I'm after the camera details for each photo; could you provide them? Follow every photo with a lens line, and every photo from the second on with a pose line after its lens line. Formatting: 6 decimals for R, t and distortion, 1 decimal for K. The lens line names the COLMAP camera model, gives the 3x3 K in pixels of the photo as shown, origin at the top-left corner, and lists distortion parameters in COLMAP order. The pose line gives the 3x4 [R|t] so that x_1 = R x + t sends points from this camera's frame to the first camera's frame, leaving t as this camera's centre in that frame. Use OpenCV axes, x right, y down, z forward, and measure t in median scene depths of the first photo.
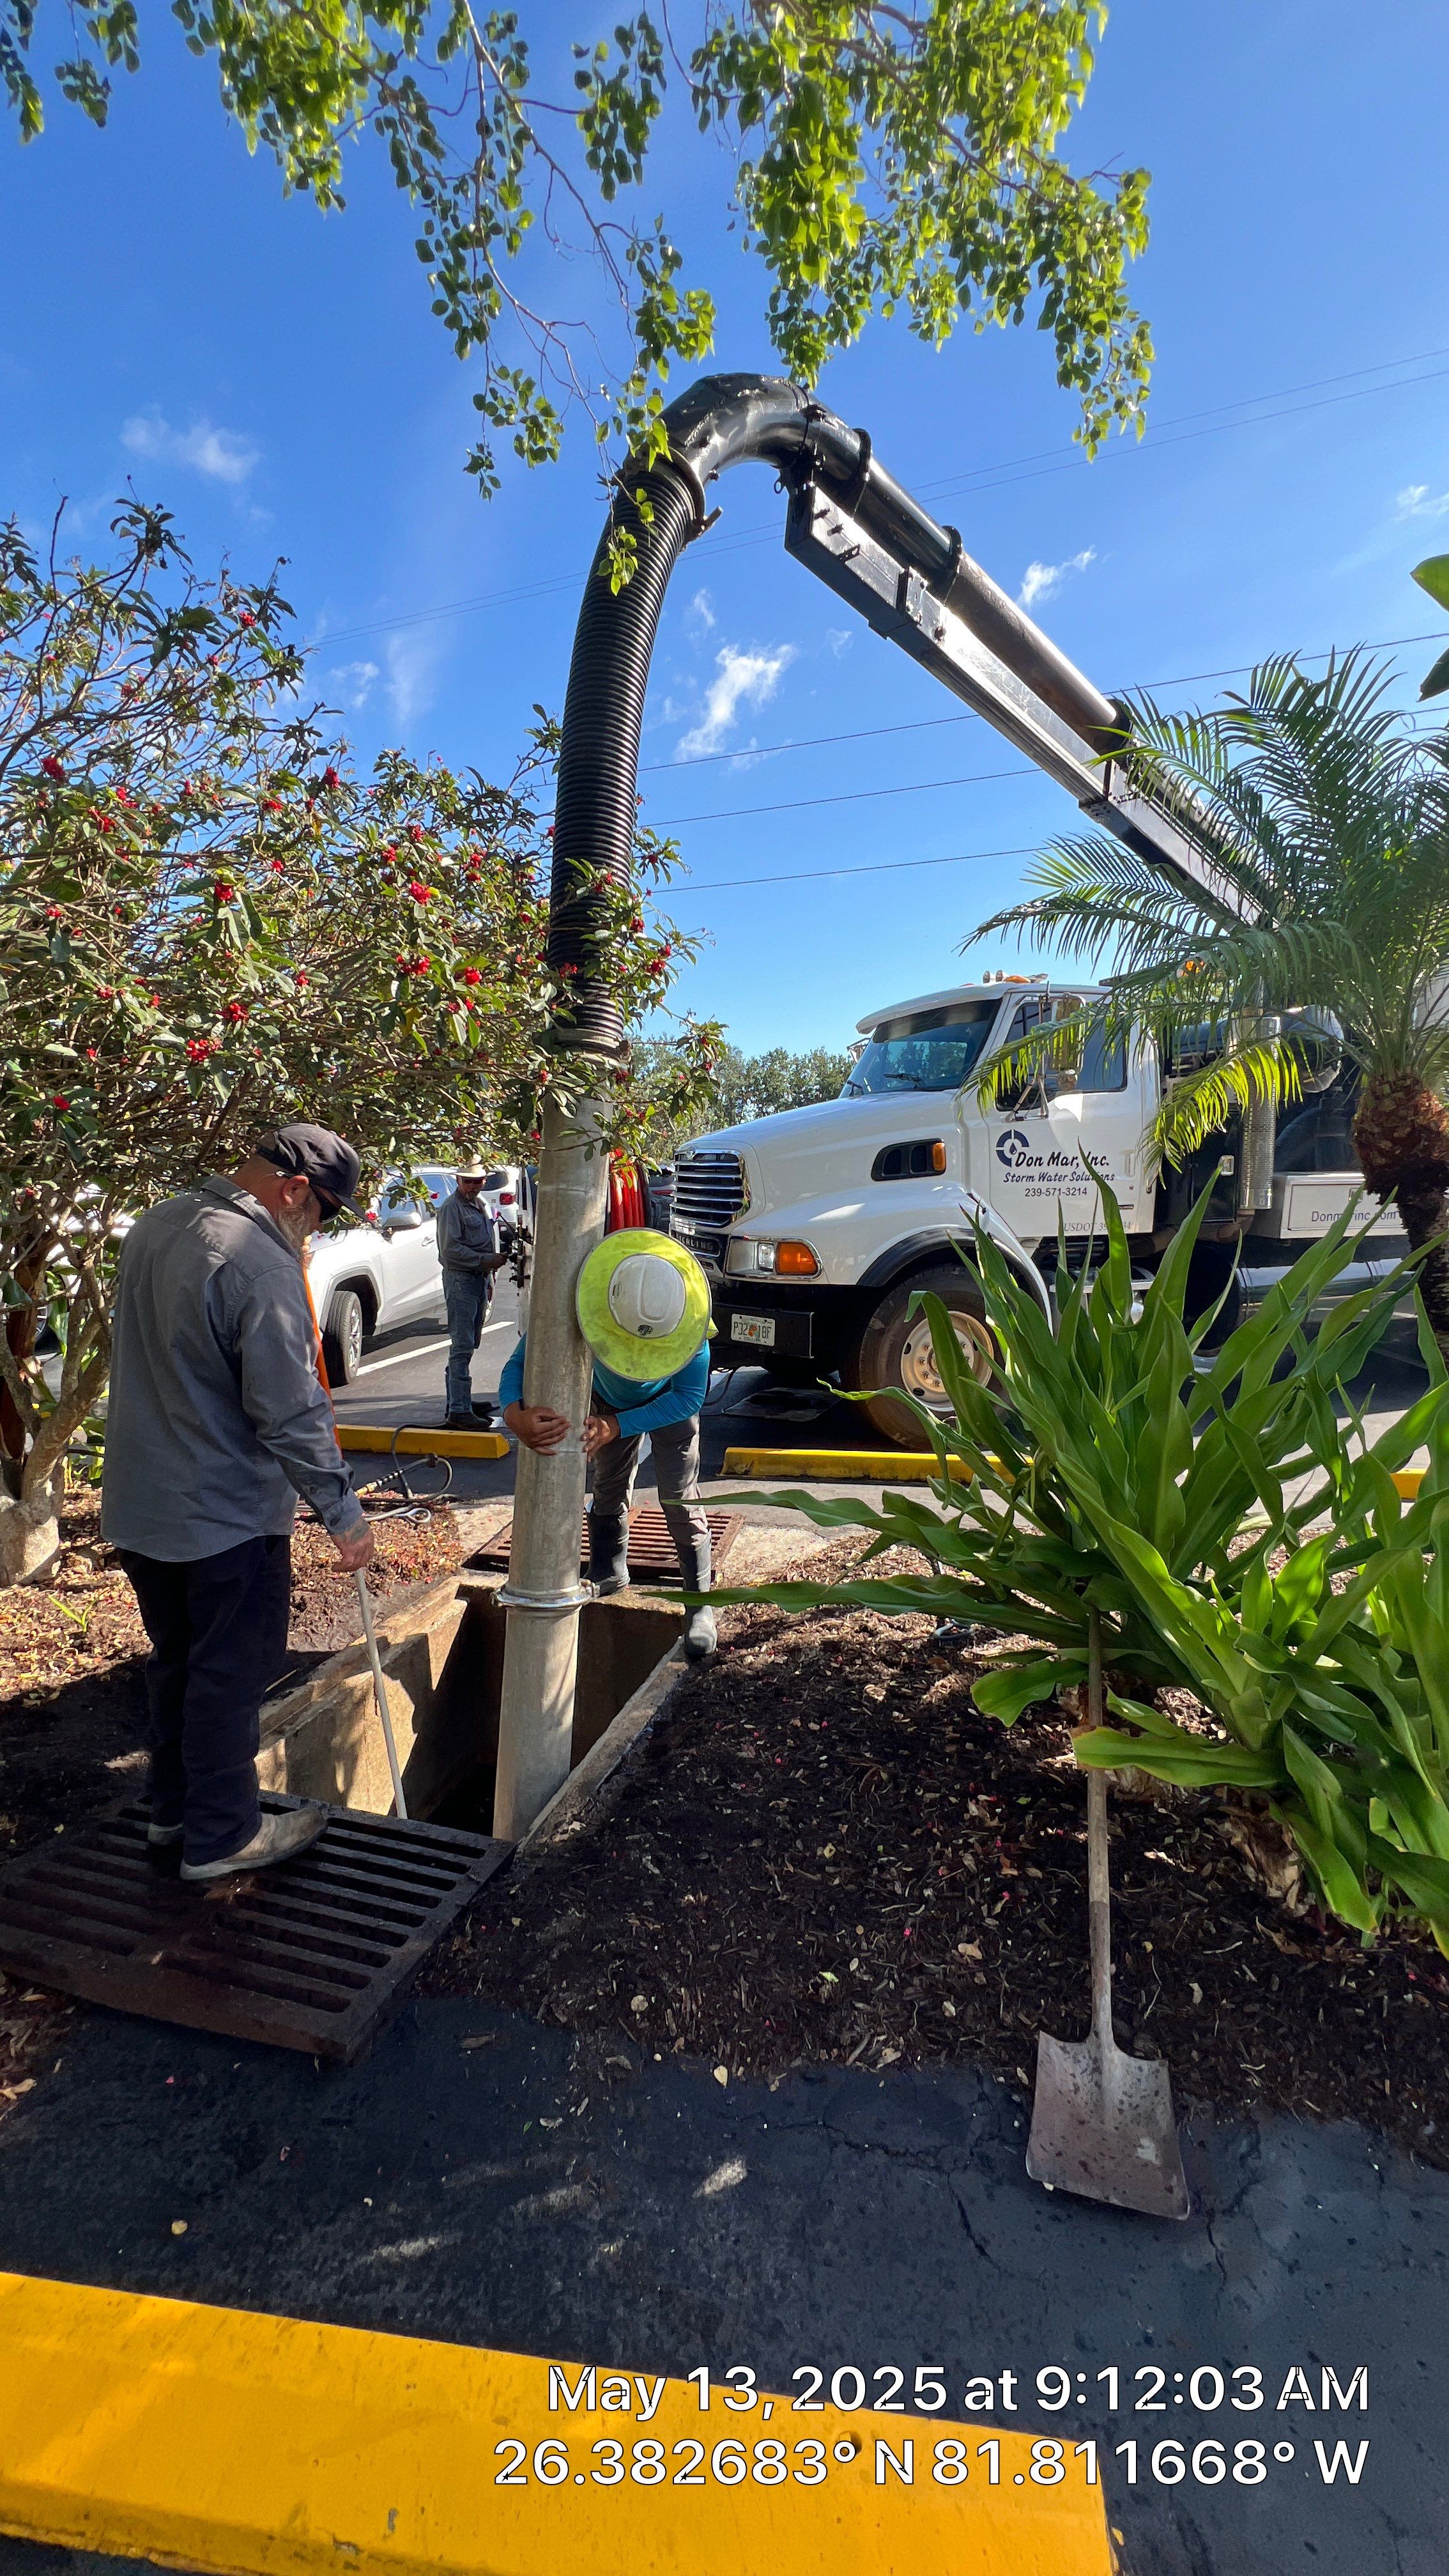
lens RADIAL K [[987.9, 0, 724.5], [0, 987.9, 1288.0], [0, 0, 1]] dist [-0.000522, -0.000020]
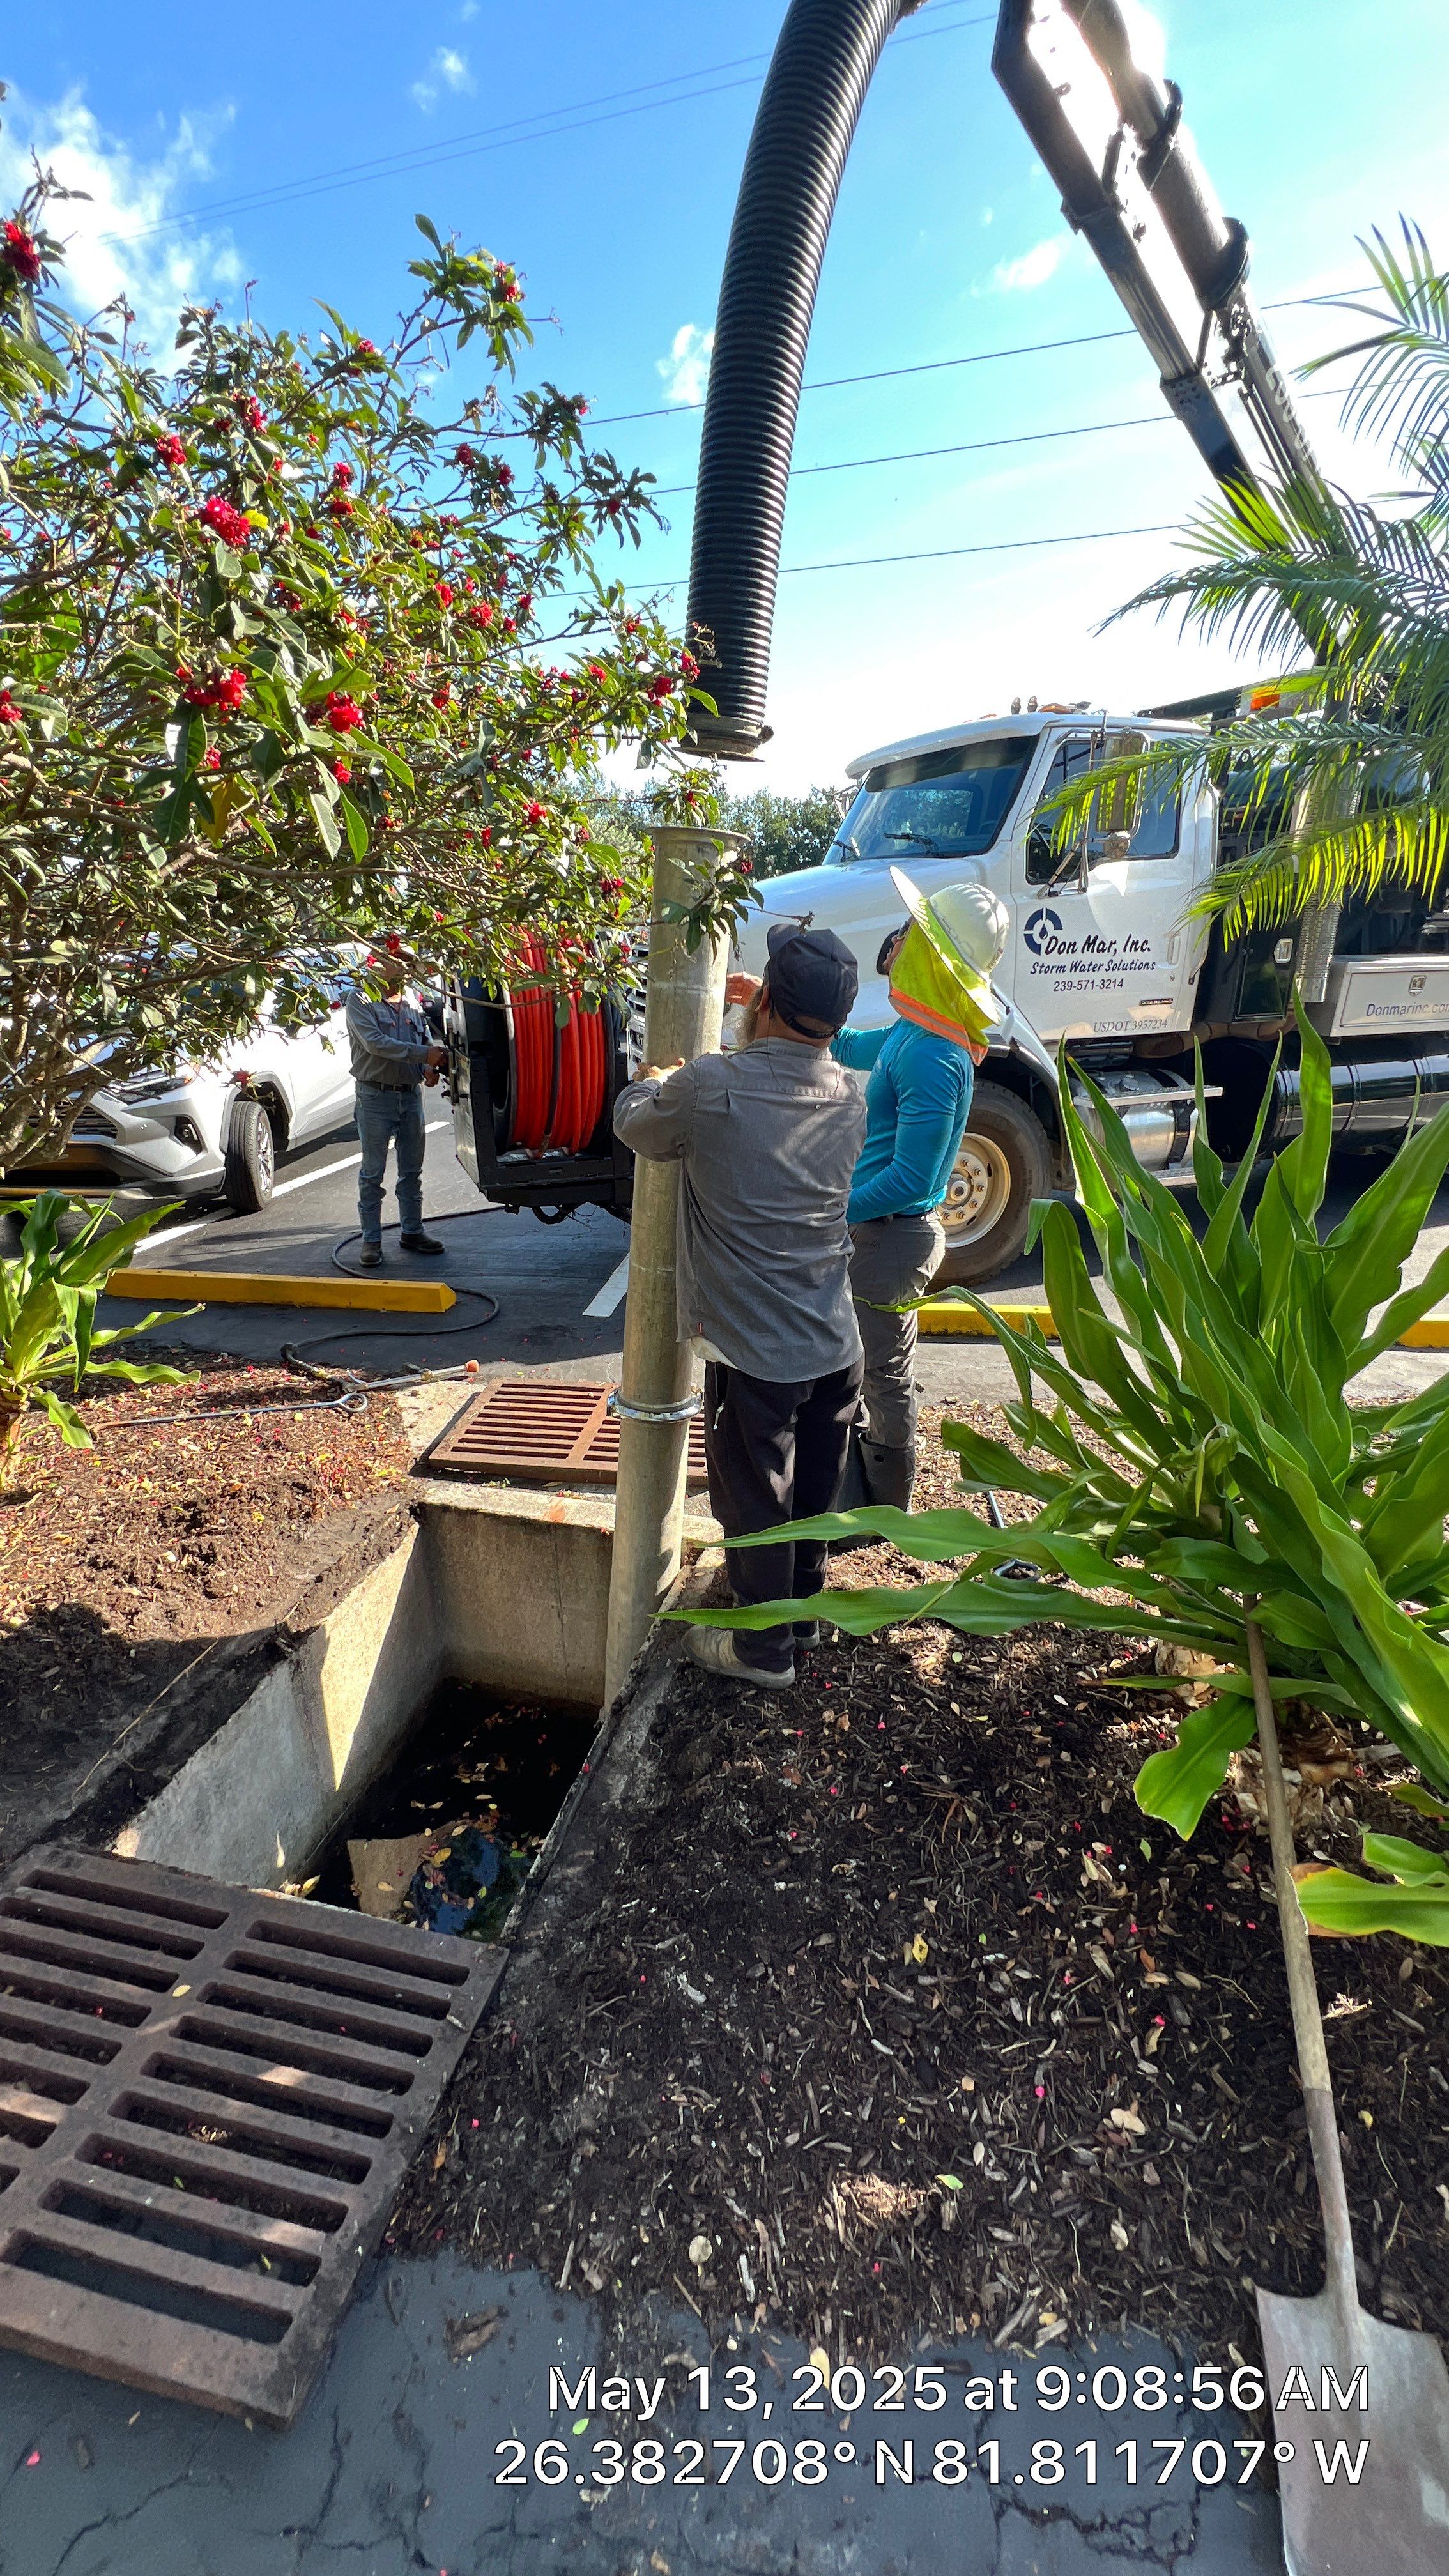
lens RADIAL K [[1043.8, 0, 724.5], [0, 1043.8, 1288.0], [0, 0, 1]] dist [-0.001030, 0.000150]
pose [[0.998849, -0.017563, 0.044643, -0.072574], [0.008045, 0.978719, 0.205046, -0.102839], [-0.047294, -0.204451, 0.977734, 0.314055]]
